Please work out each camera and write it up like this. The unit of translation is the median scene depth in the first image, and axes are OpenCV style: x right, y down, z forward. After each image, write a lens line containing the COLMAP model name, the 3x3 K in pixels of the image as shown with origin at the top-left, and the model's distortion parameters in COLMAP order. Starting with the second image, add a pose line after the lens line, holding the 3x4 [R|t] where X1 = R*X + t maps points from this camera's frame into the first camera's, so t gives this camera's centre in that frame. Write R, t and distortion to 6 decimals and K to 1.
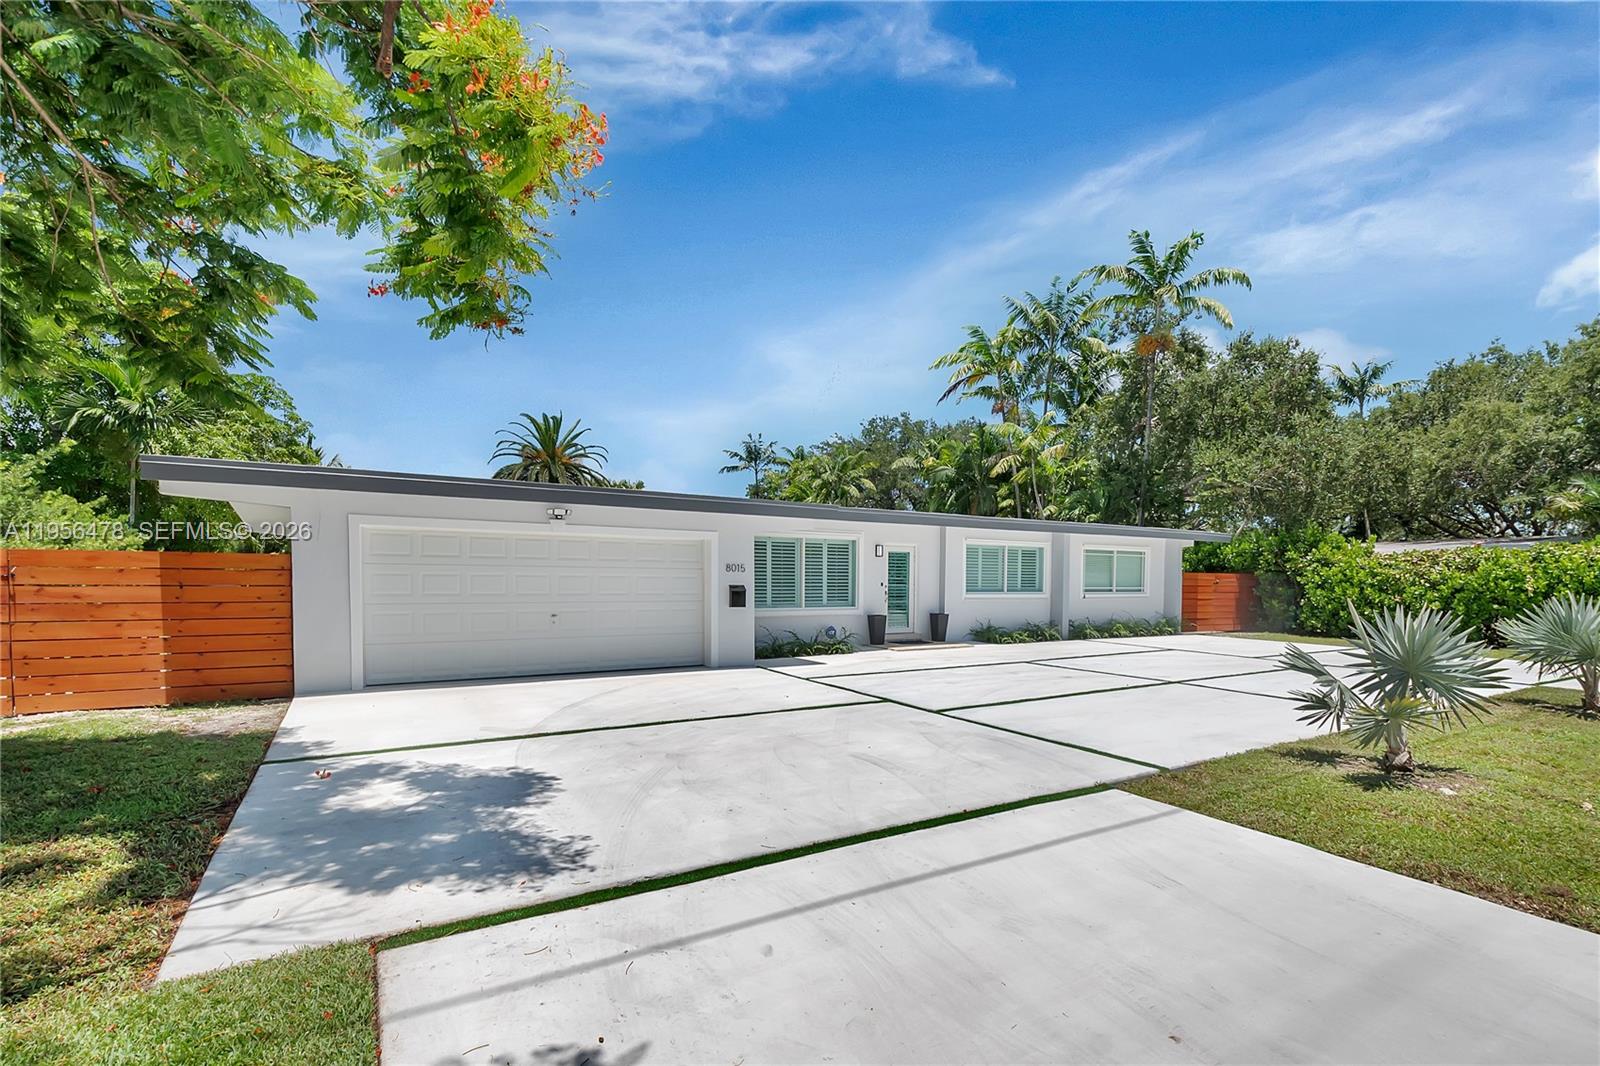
lens RADIAL K [[740.7, 0, 808.9], [0, 740.7, 599.0], [0, 0, 1]] dist [0.001455, 0.000074]
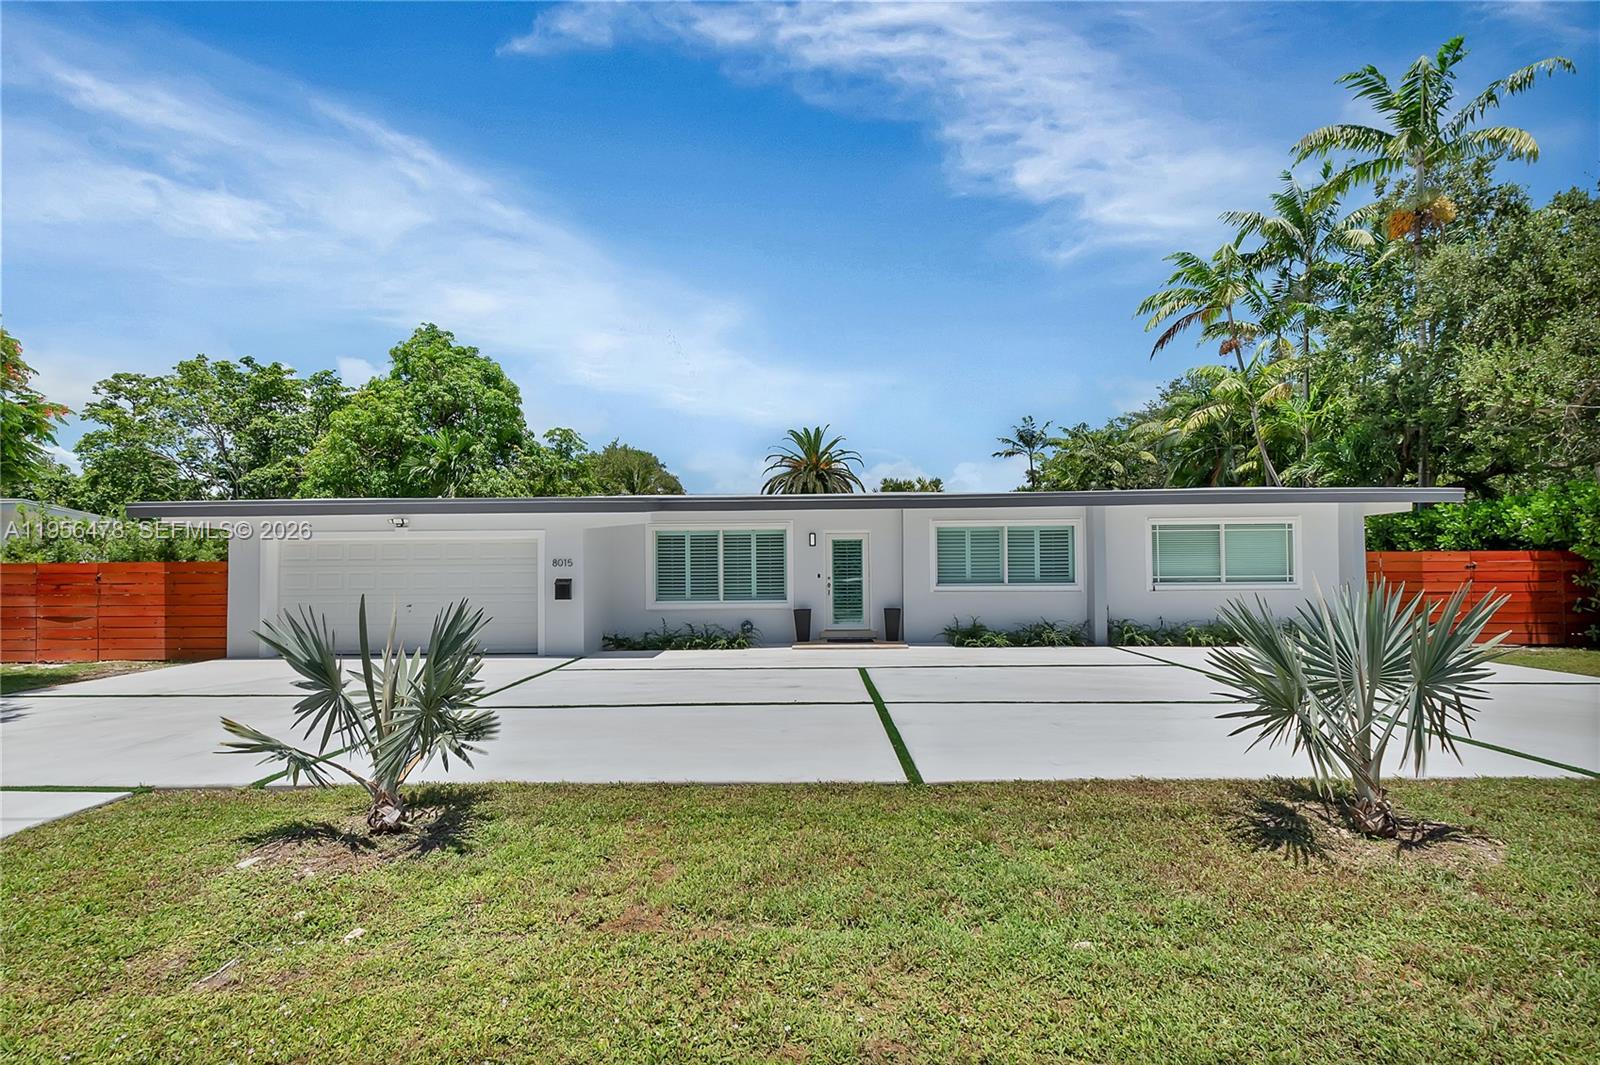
lens RADIAL K [[730.4, 0, 803.3], [0, 730.4, 557.3], [0, 0, 1]] dist [0.002474, 0.000002]
pose [[0.832495, -0.027606, -0.553345, 0.560155], [0.000285, 0.998779, -0.049399, 0.001799], [0.554033, 0.040967, 0.831486, 0.228036]]
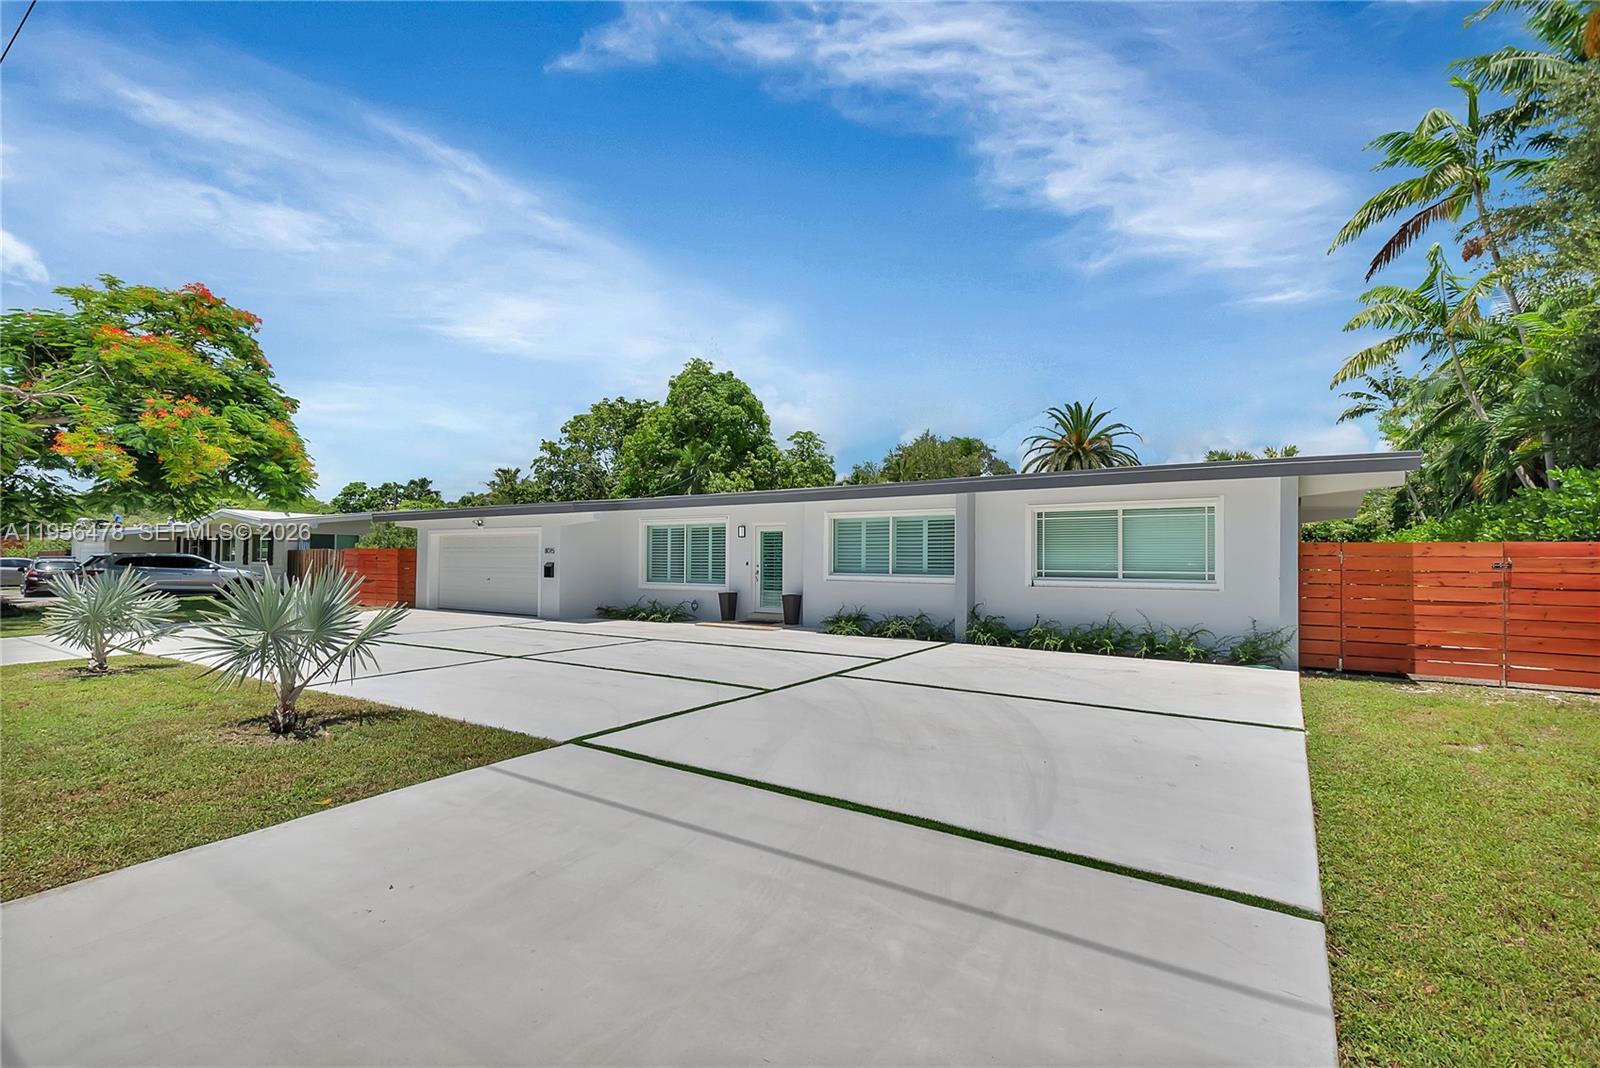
lens RADIAL K [[730.4, 0, 803.3], [0, 730.4, 558.8], [0, 0, 1]] dist [0.002474, 0.000002]
pose [[0.405149, -0.008475, -0.914211, 1.021222], [-0.027526, 0.999391, -0.021463, -0.006694], [0.913836, 0.033860, 0.404669, 0.633228]]
